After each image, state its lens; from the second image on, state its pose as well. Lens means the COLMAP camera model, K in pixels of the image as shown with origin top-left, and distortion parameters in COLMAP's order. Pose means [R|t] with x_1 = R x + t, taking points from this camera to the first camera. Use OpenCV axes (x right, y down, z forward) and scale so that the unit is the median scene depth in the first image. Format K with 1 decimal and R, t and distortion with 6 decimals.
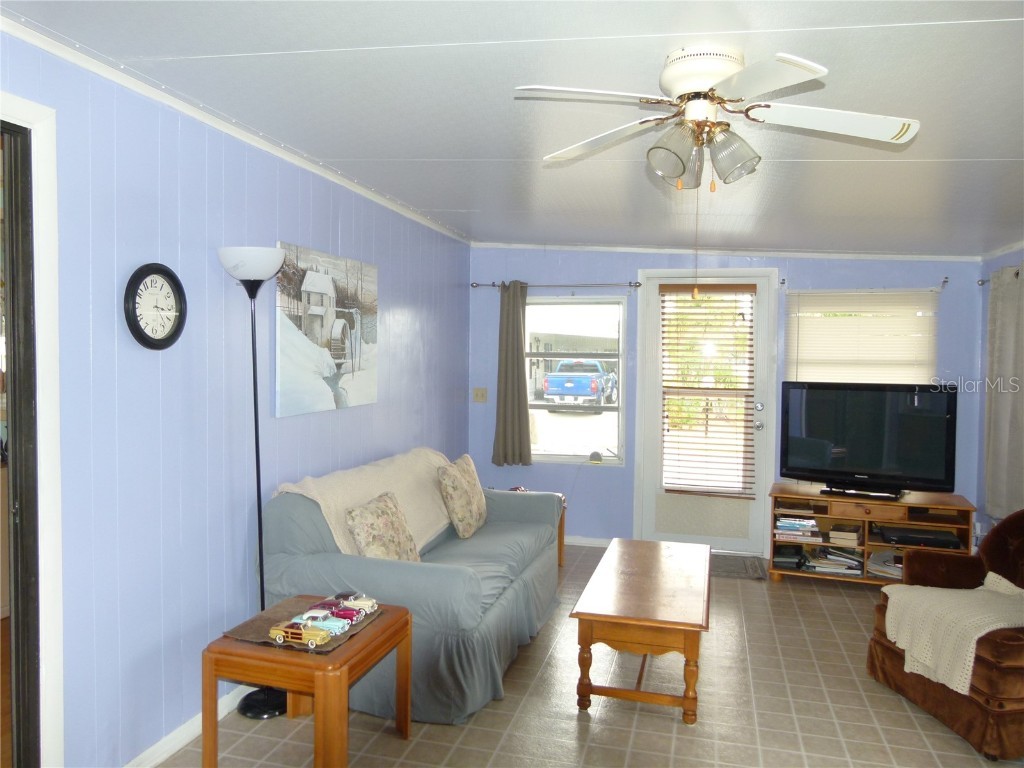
lens RADIAL K [[762.3, 0, 495.8], [0, 762.3, 377.6], [0, 0, 1]] dist [-0.040021, 0.026263]
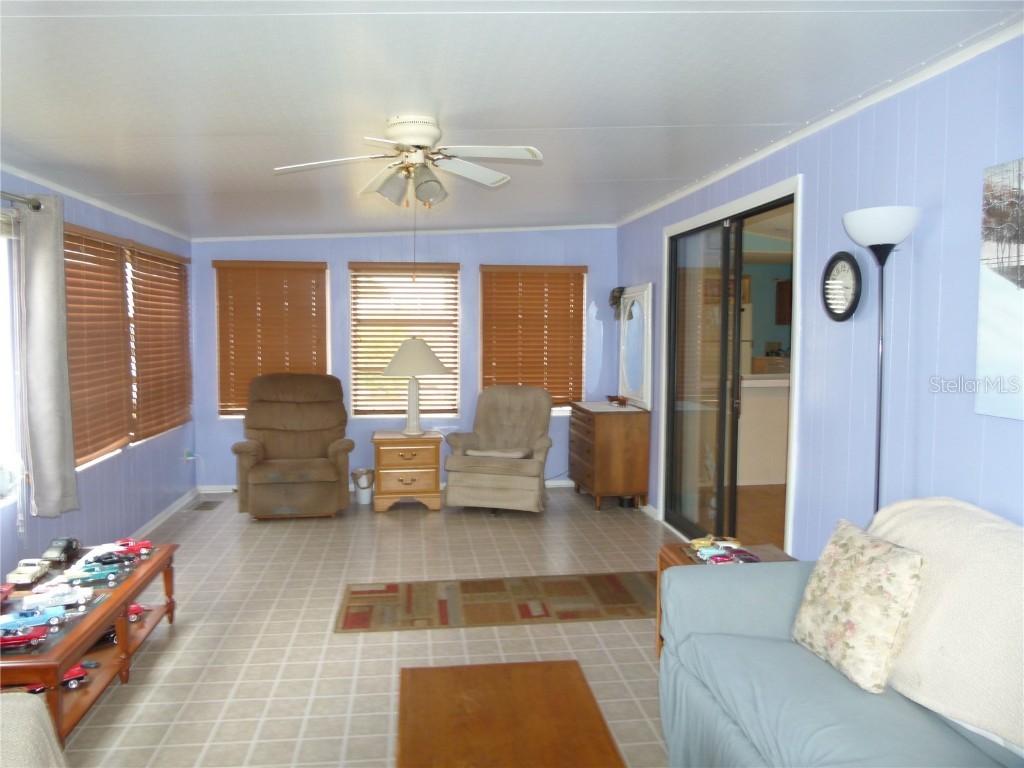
lens RADIAL K [[762.3, 0, 495.8], [0, 762.3, 377.6], [0, 0, 1]] dist [-0.040021, 0.026263]
pose [[-0.927246, 0.013816, -0.374197, 0.391954], [-0.024542, 0.994928, 0.097547, -0.038051], [0.373647, 0.099634, -0.922204, 1.415821]]
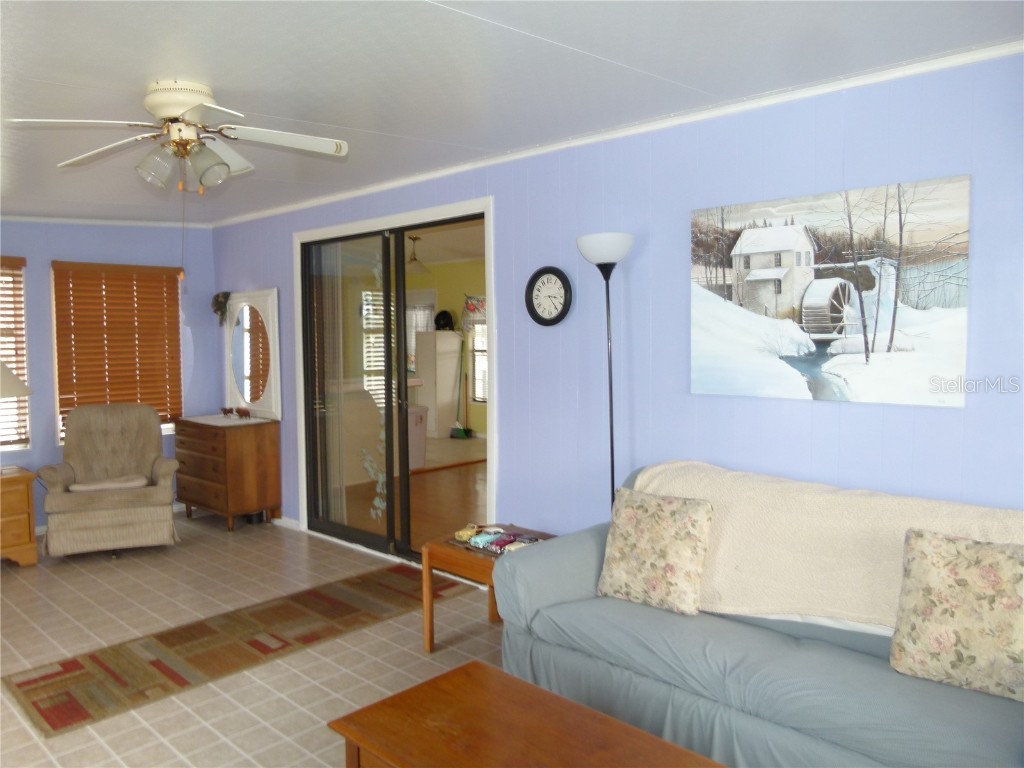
lens RADIAL K [[762.3, 0, 495.8], [0, 762.3, 377.6], [0, 0, 1]] dist [-0.040021, 0.026263]
pose [[-0.477213, 0.044337, -0.877668, 0.649982], [-0.030014, 0.997322, 0.066700, -0.023375], [0.878275, 0.058173, -0.474604, 1.177295]]
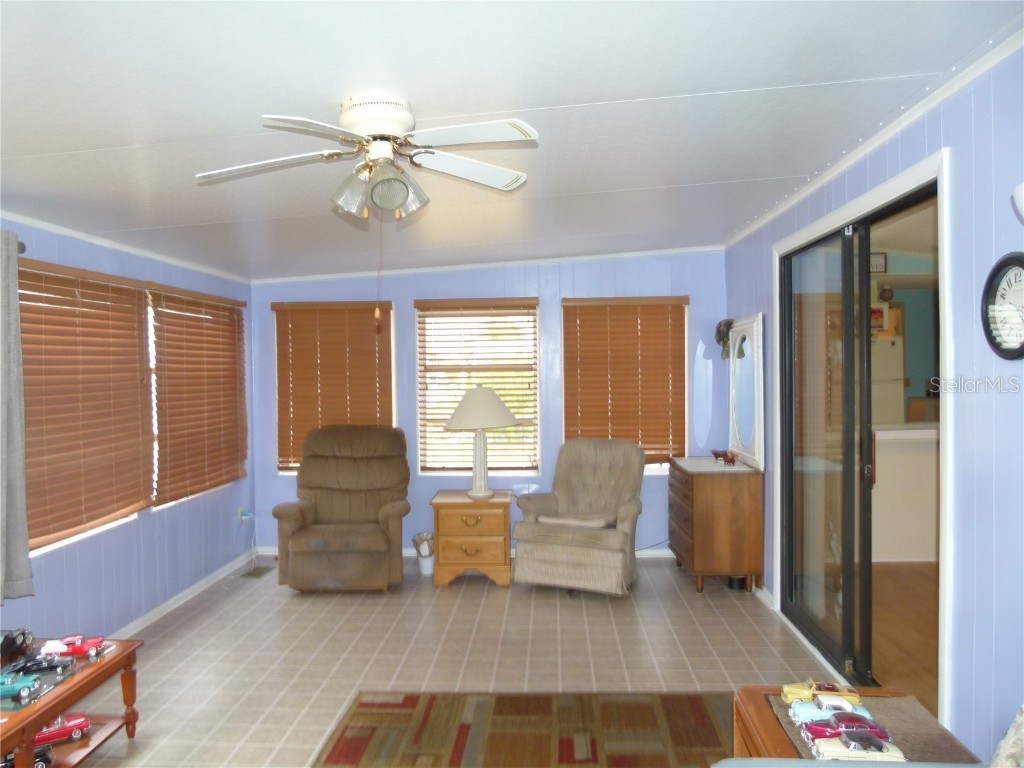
lens RADIAL K [[762.2, 0, 496.3], [0, 762.2, 384.7], [0, 0, 1]] dist [-0.033524, 0.001198]
pose [[-0.979947, 0.009895, -0.199013, 0.184476], [-0.001328, 0.998420, 0.056183, -0.039633], [0.199255, 0.055320, -0.978385, 1.223422]]
